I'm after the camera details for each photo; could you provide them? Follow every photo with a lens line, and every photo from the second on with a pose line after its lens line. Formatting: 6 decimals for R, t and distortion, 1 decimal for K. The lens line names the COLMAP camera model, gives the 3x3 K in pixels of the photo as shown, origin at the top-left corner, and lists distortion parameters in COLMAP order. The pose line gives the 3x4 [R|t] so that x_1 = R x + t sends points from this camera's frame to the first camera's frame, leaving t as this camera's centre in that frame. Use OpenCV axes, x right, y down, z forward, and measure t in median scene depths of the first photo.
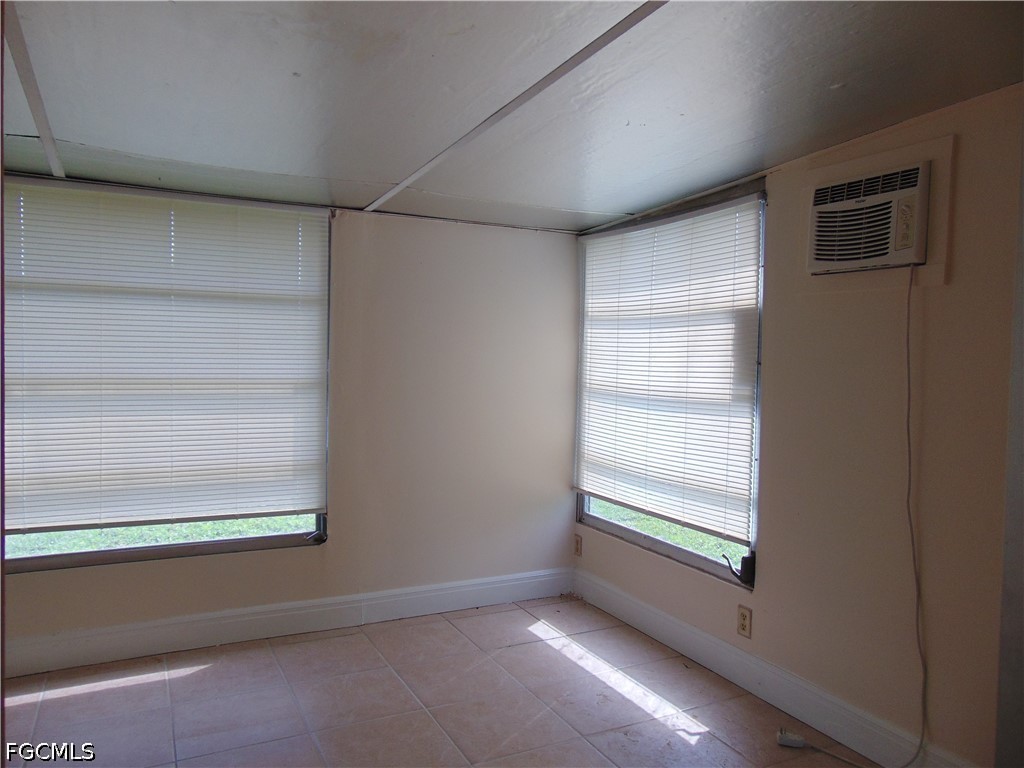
lens RADIAL K [[753.1, 0, 506.1], [0, 753.1, 385.7], [0, 0, 1]] dist [-0.009422, 0.020566]
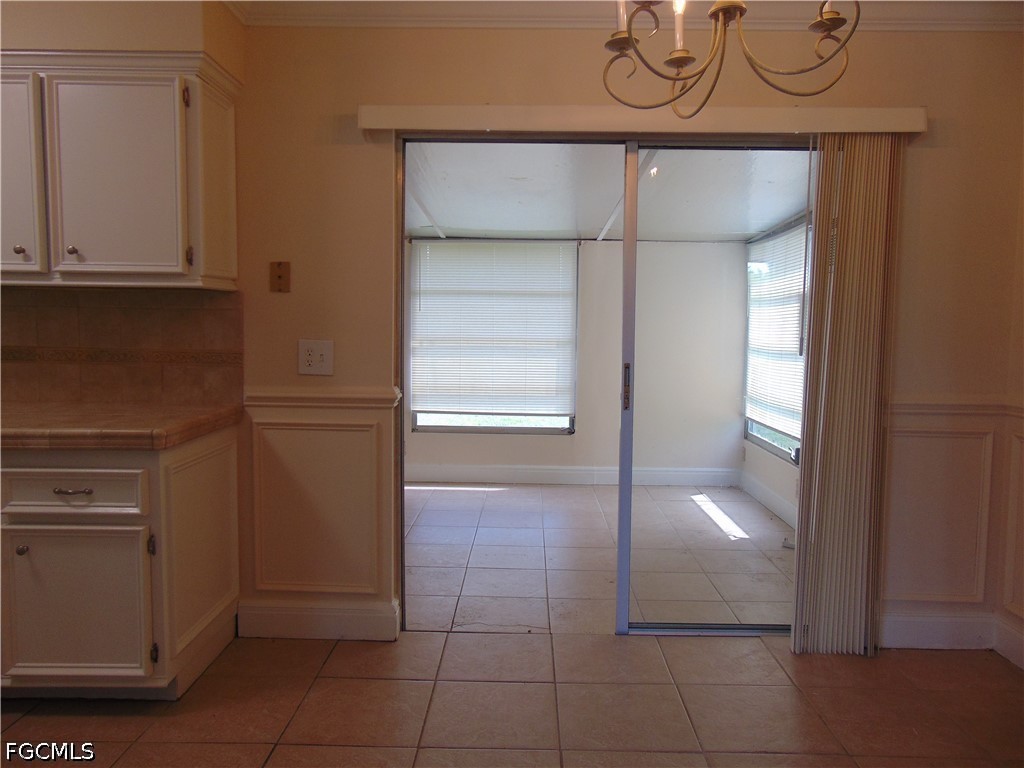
lens RADIAL K [[753.1, 0, 515.3], [0, 753.1, 384.3], [0, 0, 1]] dist [-0.009422, 0.020566]
pose [[0.884423, 0.030084, -0.465715, 0.453474], [-0.017538, 0.999358, 0.031250, 0.043827], [0.466356, -0.019471, 0.884383, -0.604208]]
